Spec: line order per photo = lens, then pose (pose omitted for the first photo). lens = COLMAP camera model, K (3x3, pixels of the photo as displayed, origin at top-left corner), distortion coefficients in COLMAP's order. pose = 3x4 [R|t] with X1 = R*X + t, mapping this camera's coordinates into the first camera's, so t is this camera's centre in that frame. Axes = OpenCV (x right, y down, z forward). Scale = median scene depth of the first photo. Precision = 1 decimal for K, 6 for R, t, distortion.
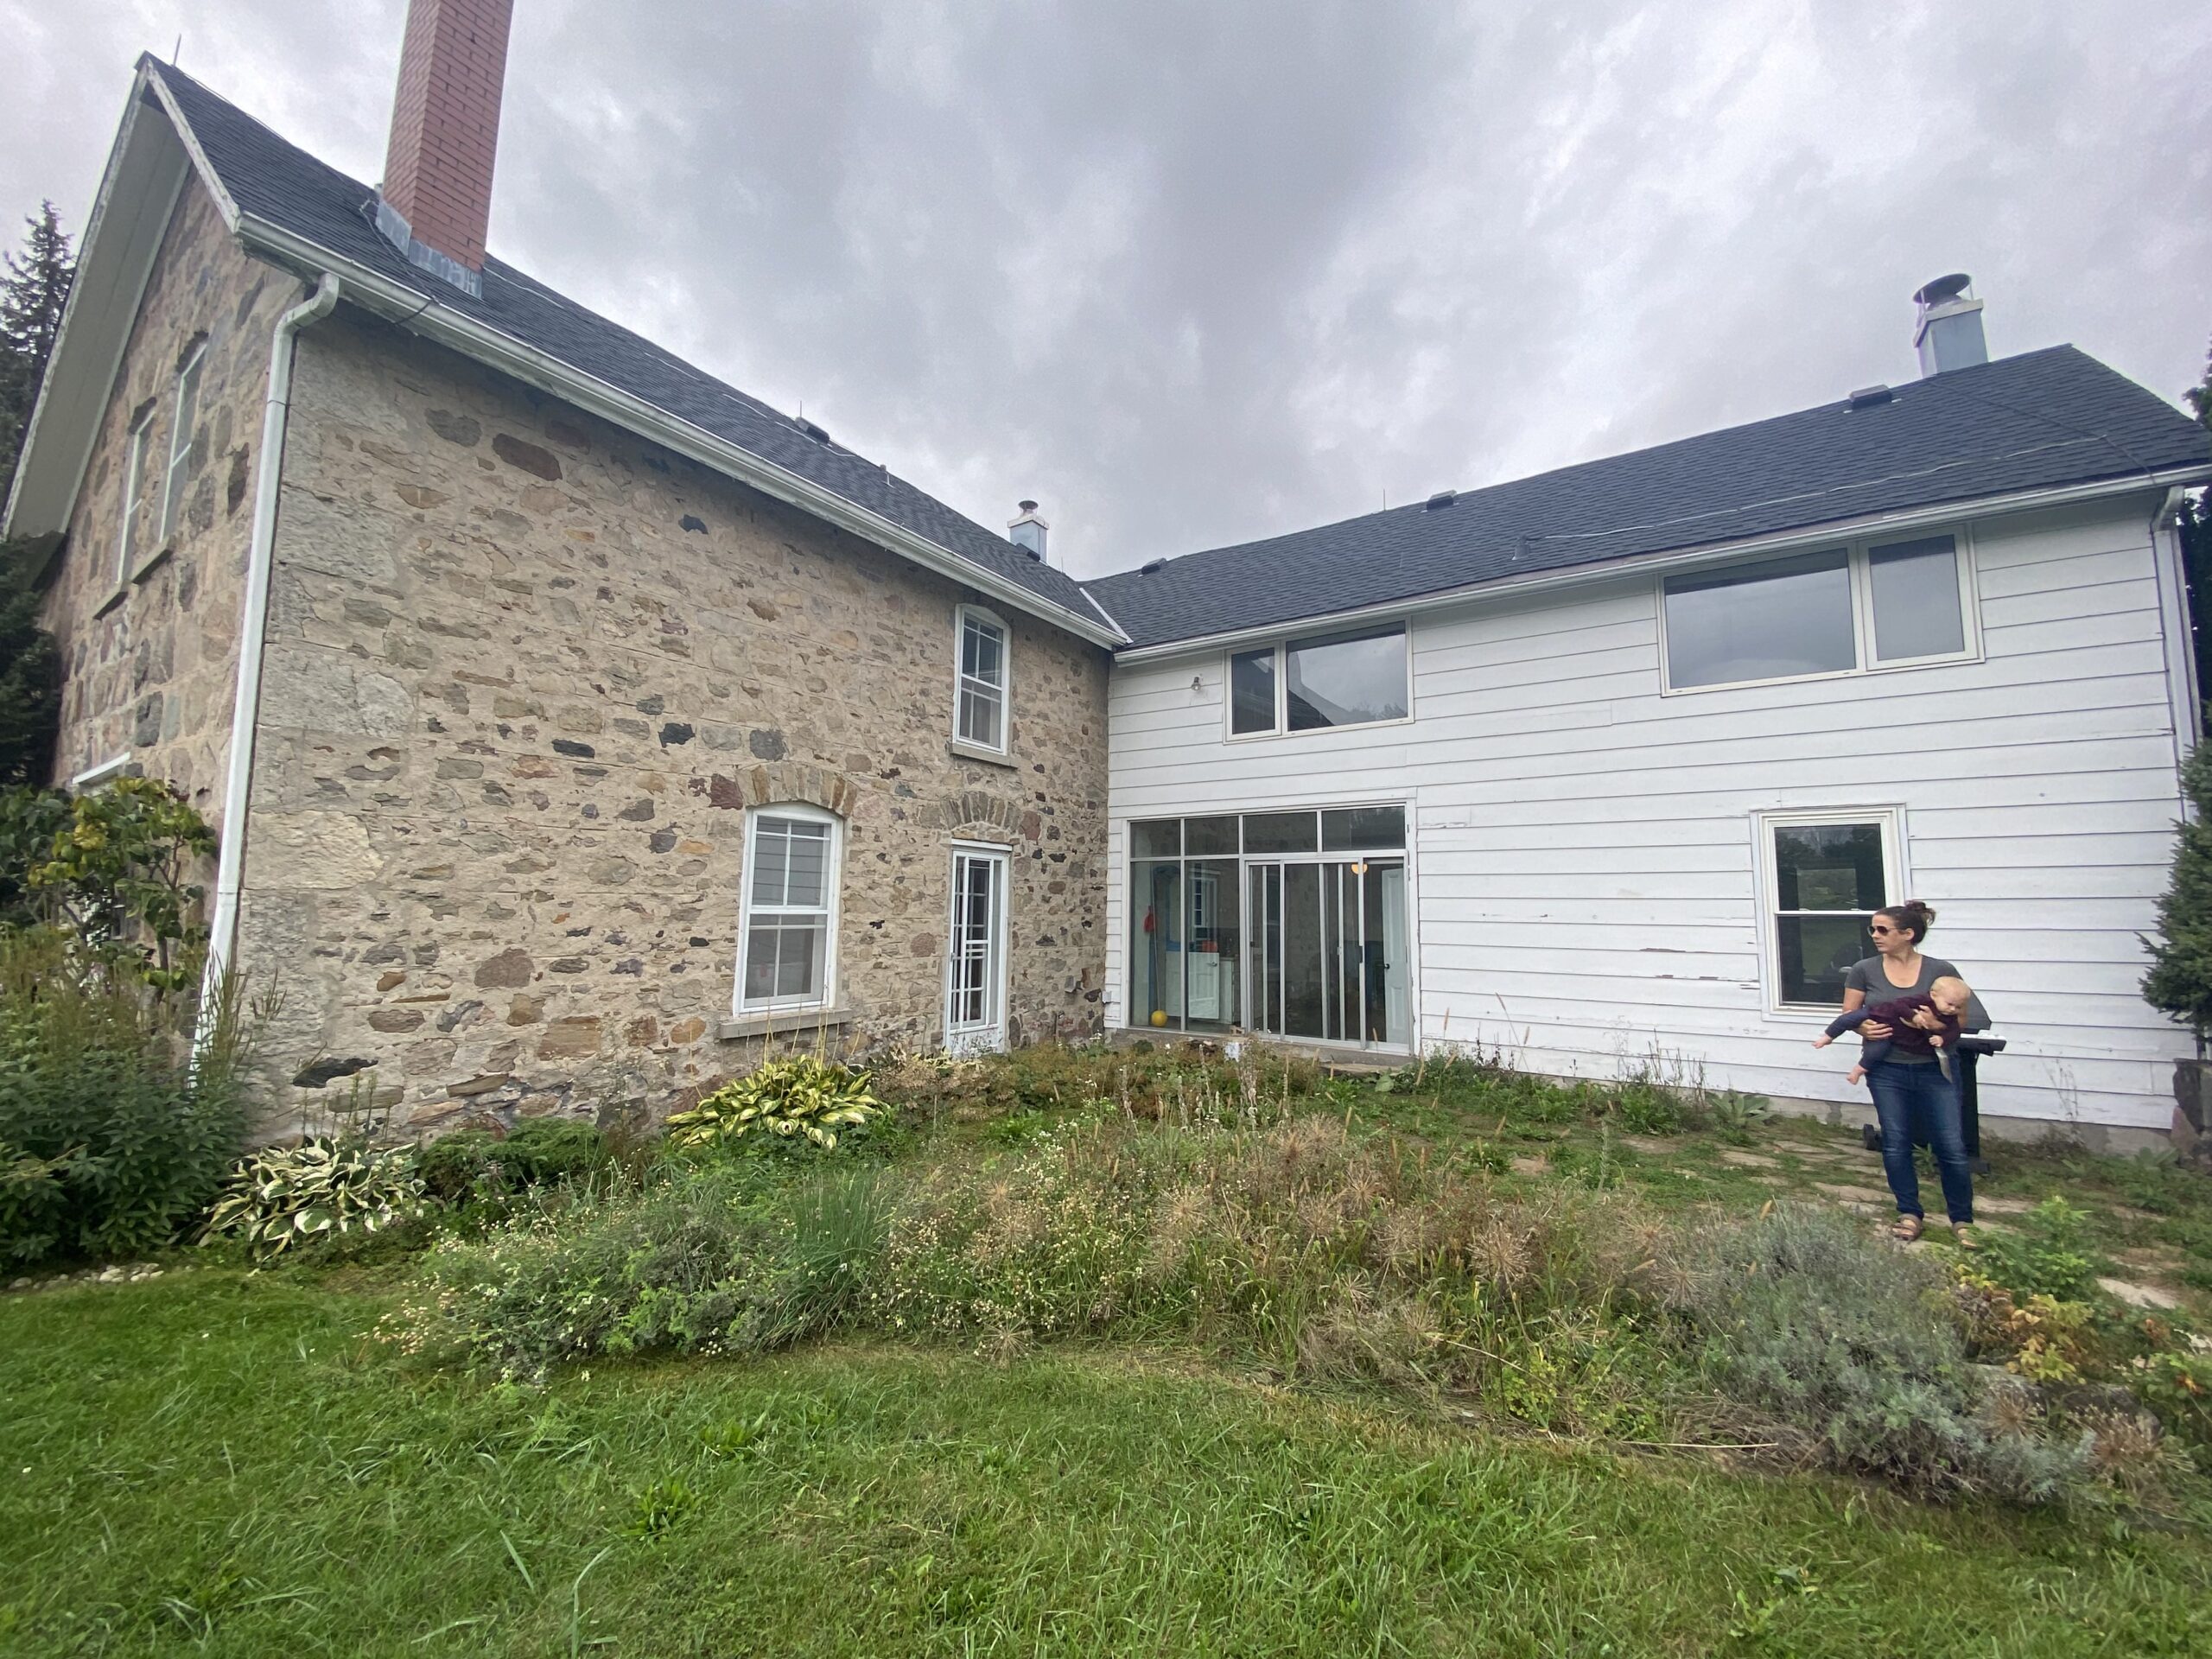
lens RADIAL K [[879.8, 0, 1106.0], [0, 879.8, 829.5], [0, 0, 1]] dist [0.007027, -0.015392]
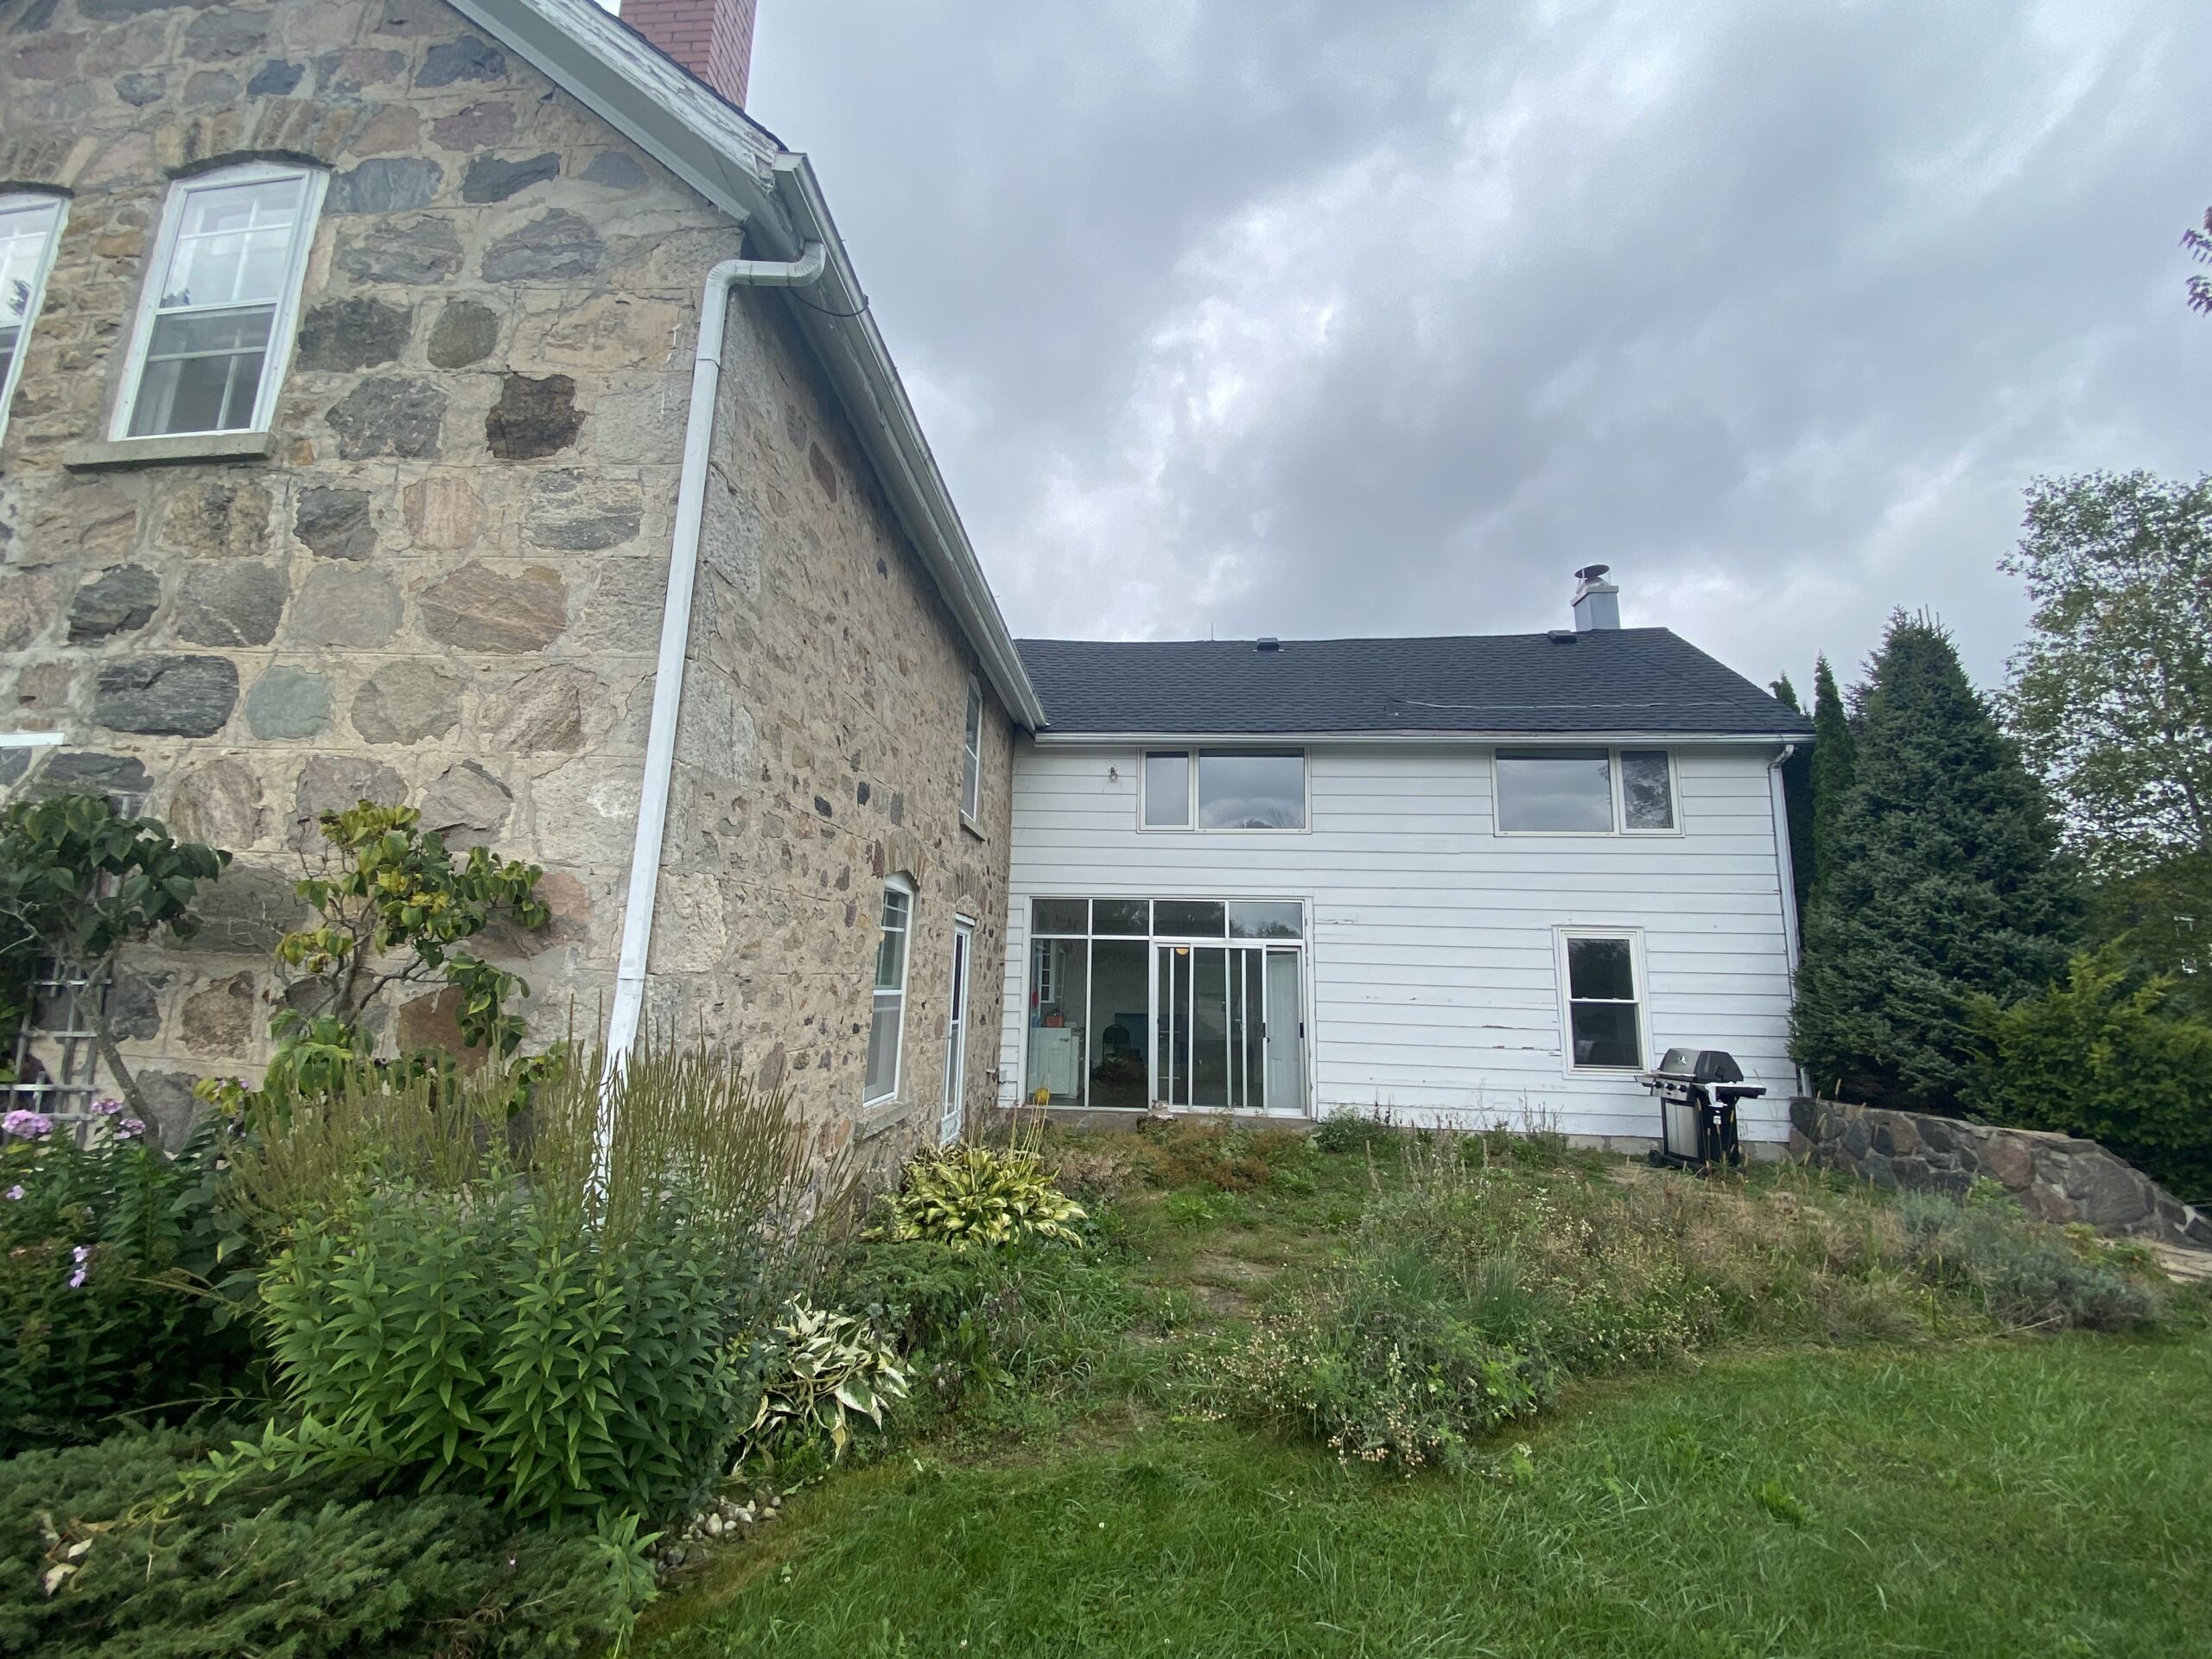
lens RADIAL K [[888.4, 0, 1106.0], [0, 888.4, 829.5], [0, 0, 1]] dist [0.001897, -0.010679]
pose [[0.887043, 0.093848, 0.452047, -0.461888], [-0.061851, 0.994452, -0.085086, -0.007338], [-0.457524, 0.047515, 0.887927, 0.059121]]
